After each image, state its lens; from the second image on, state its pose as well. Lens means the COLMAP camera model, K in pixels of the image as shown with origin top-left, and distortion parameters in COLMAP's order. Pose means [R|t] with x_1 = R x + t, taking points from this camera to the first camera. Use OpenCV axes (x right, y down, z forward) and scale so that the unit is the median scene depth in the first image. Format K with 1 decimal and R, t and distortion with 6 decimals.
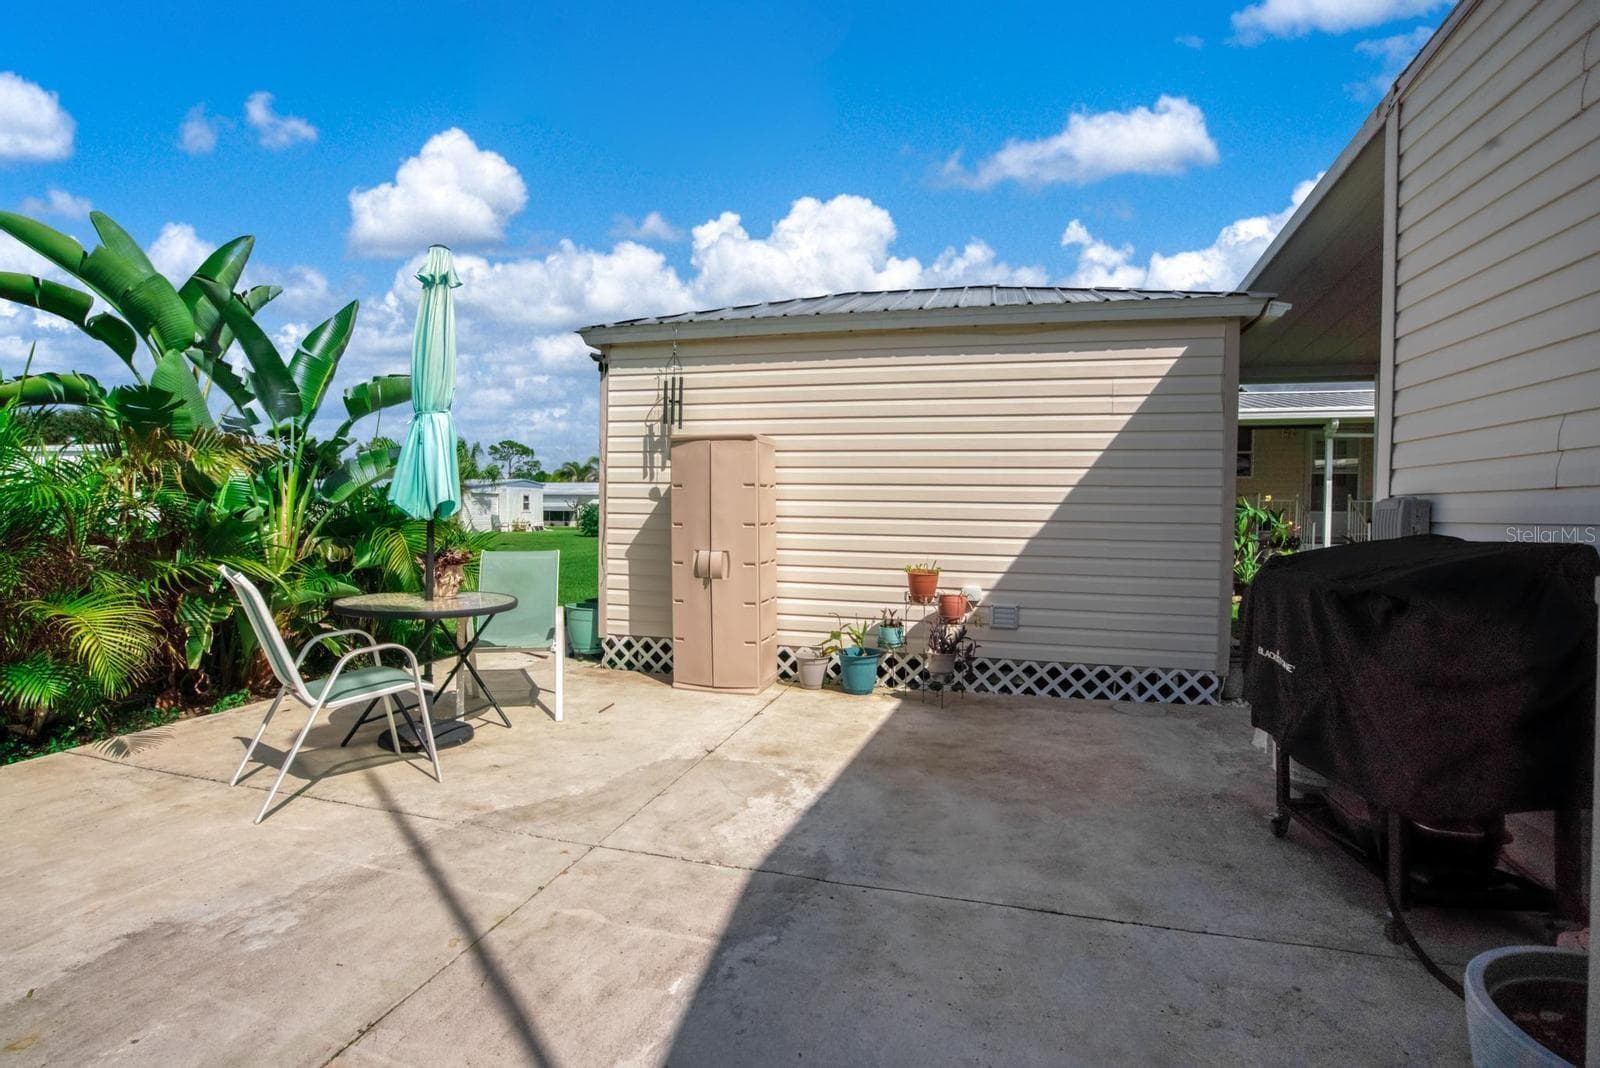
lens RADIAL K [[748.9, 0, 774.9], [0, 748.9, 538.1], [0, 0, 1]] dist [-0.038578, 0.004439]
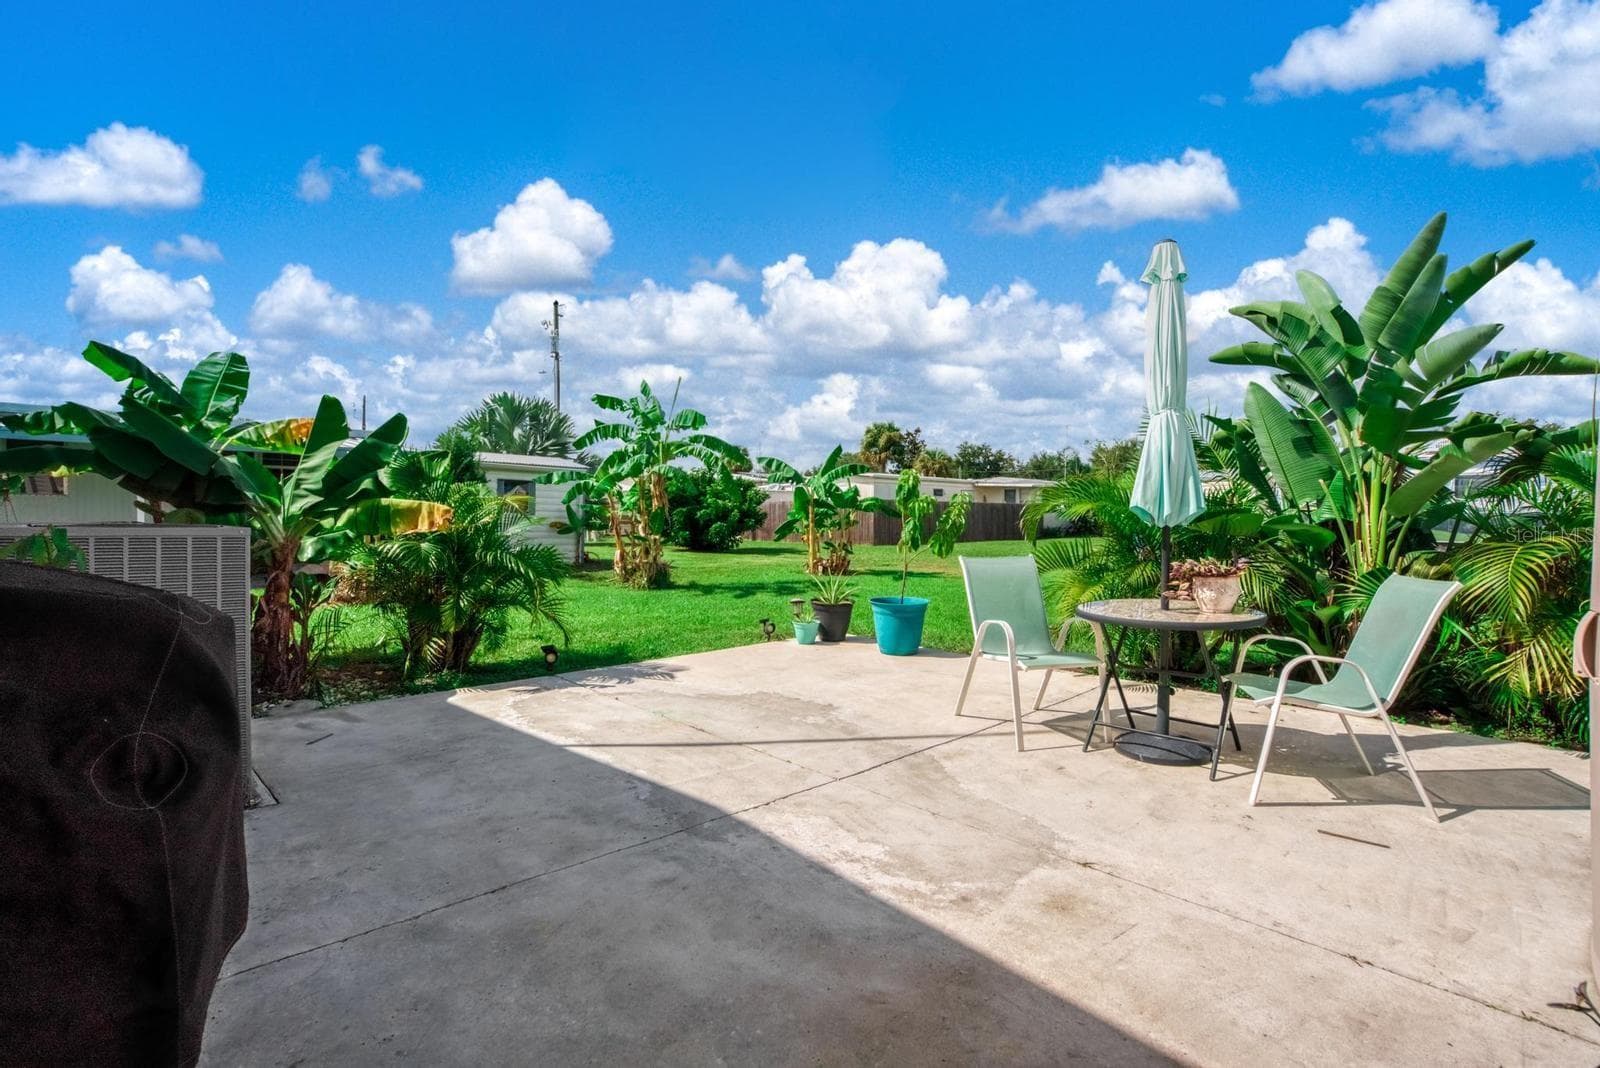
lens RADIAL K [[748.9, 0, 805.7], [0, 748.9, 522.9], [0, 0, 1]] dist [-0.038578, 0.004439]
pose [[-0.494963, -0.005165, -0.868899, 0.747700], [-0.034718, 0.999301, 0.013837, -0.030829], [0.868220, 0.037015, -0.494796, 1.315320]]
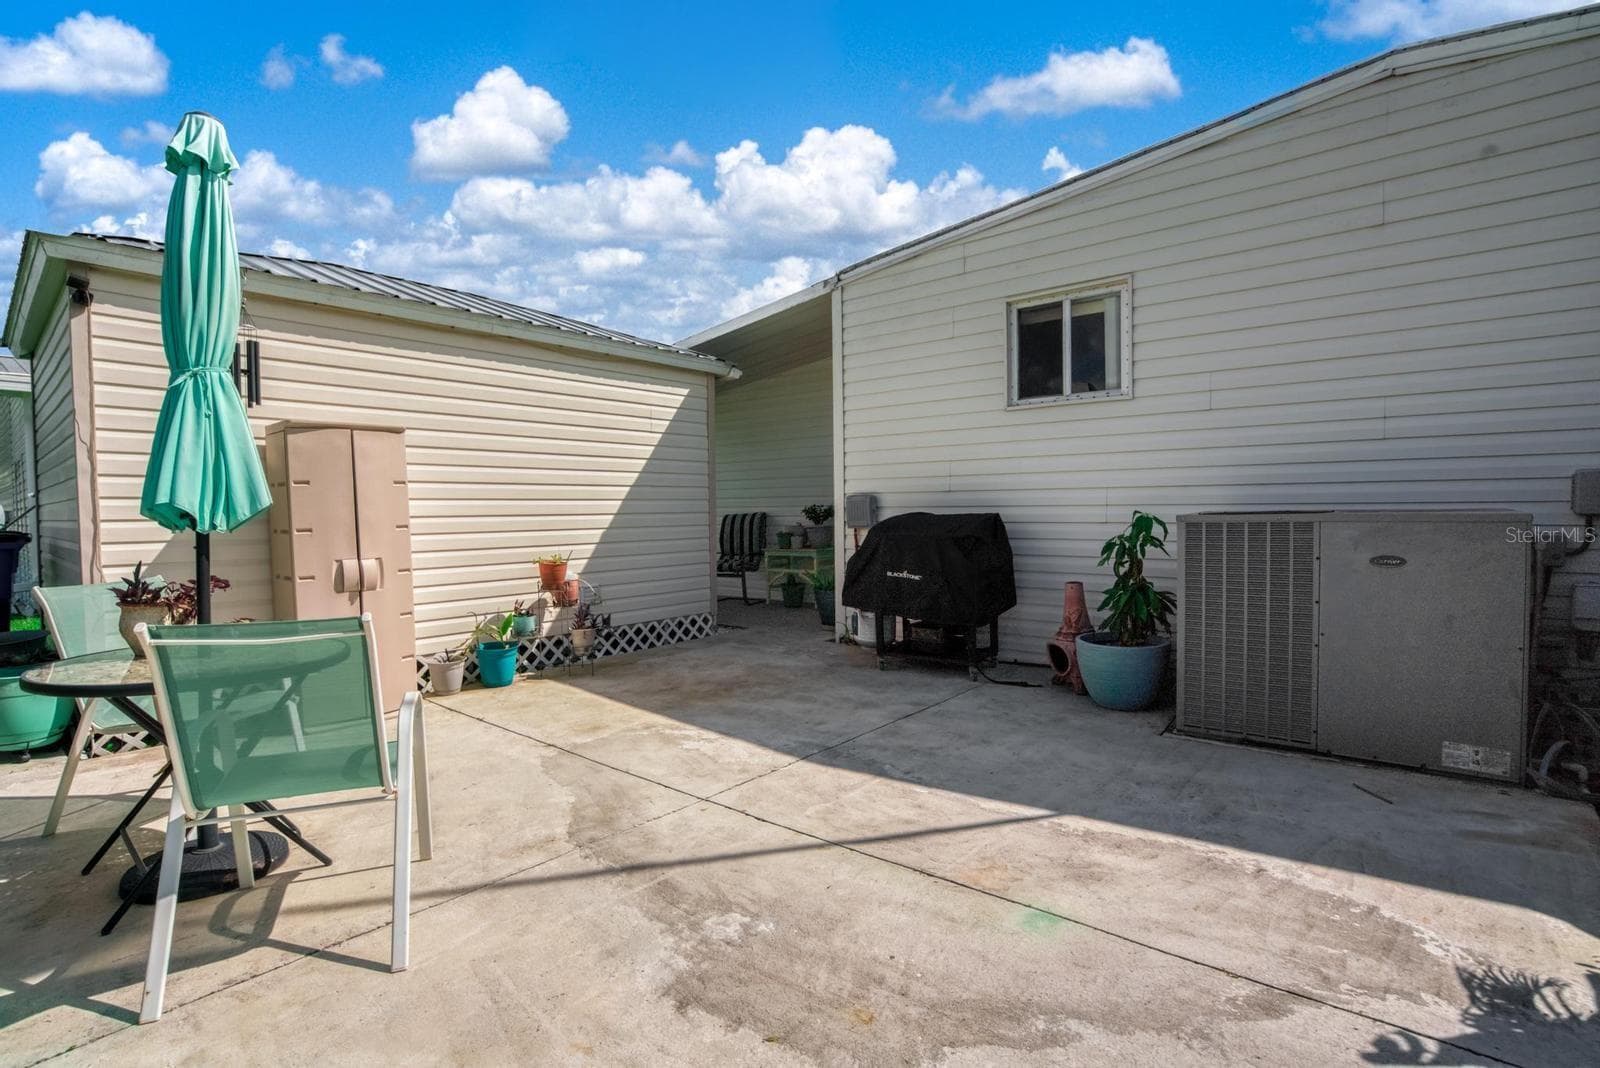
lens RADIAL K [[748.9, 0, 799.9], [0, 748.9, 535.5], [0, 0, 1]] dist [-0.038578, 0.004439]
pose [[0.412355, -0.050784, 0.909607, -1.023633], [0.046798, 0.998308, 0.034521, -0.024265], [-0.909821, 0.028333, 0.414033, 0.312448]]
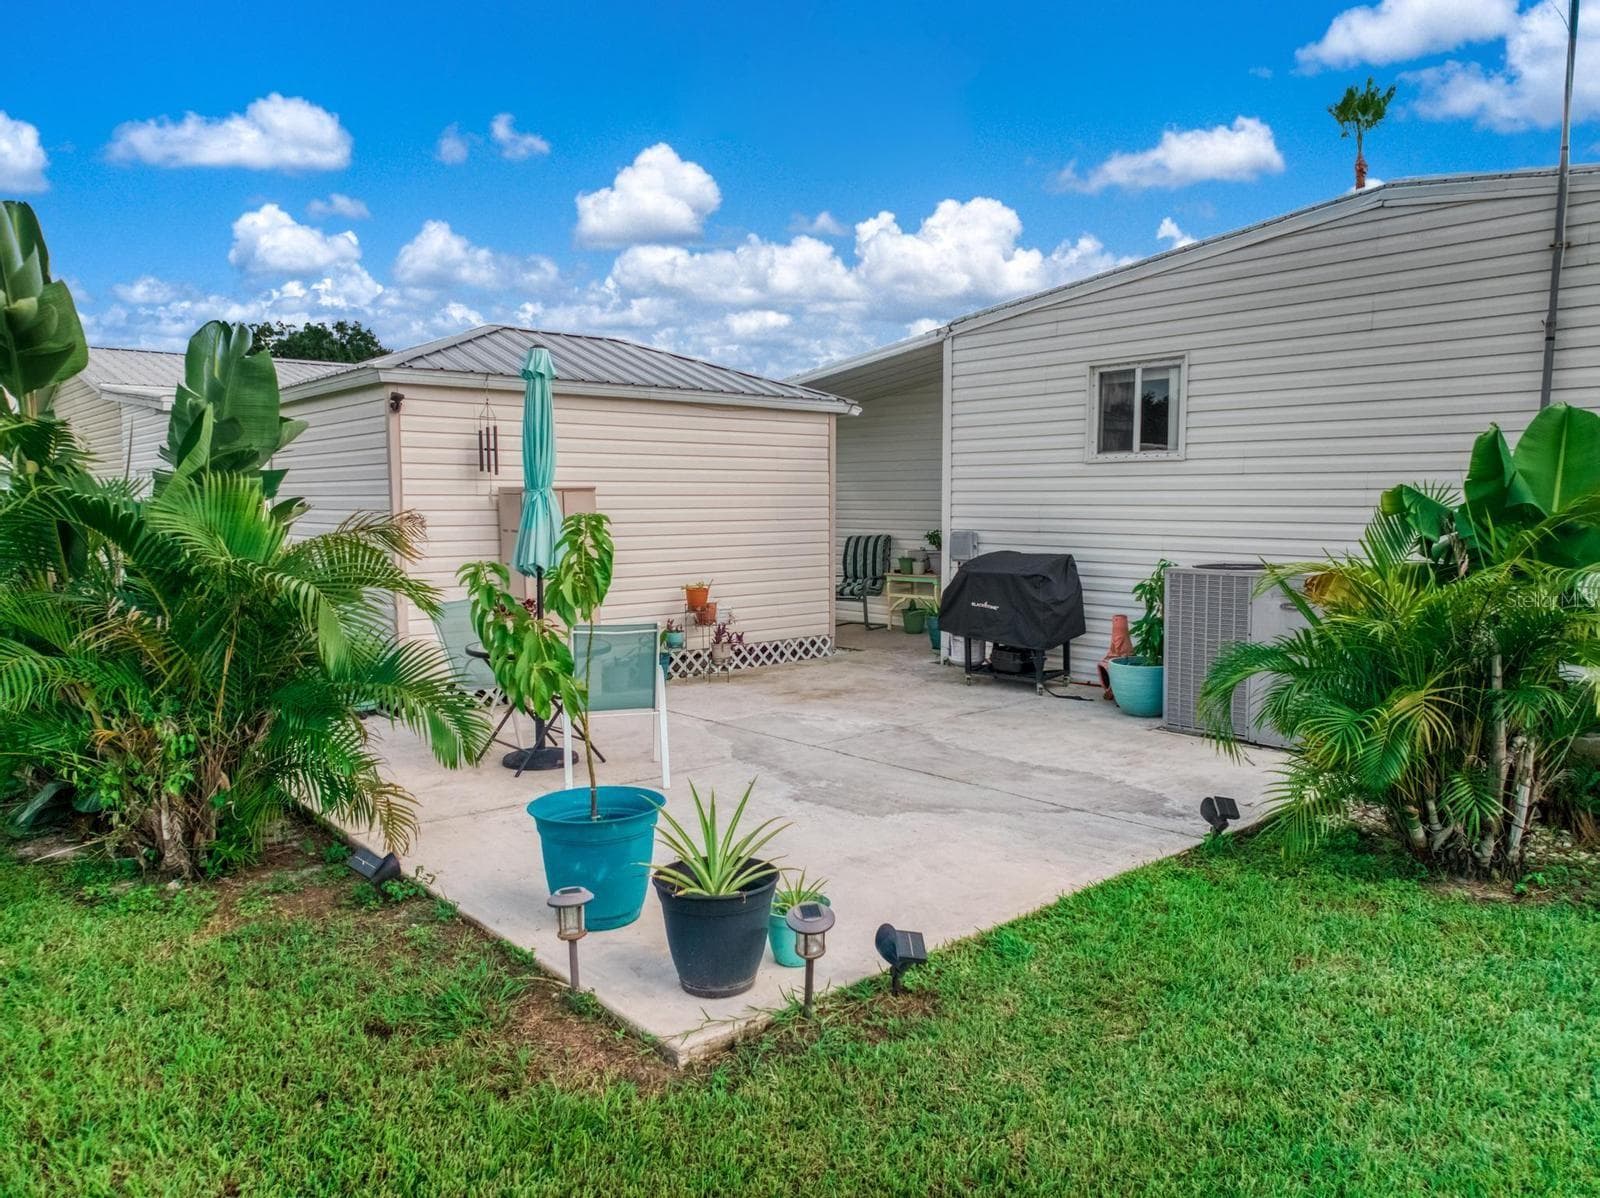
lens RADIAL K [[1087.9, 0, 812.4], [0, 1087.9, 600.6], [0, 0, 1]] dist [0.011266, -0.006105]
pose [[0.545791, -0.095041, 0.832514, -2.049006], [0.037628, 0.995324, 0.088959, -0.153050], [-0.837076, -0.017227, 0.546815, -0.383102]]
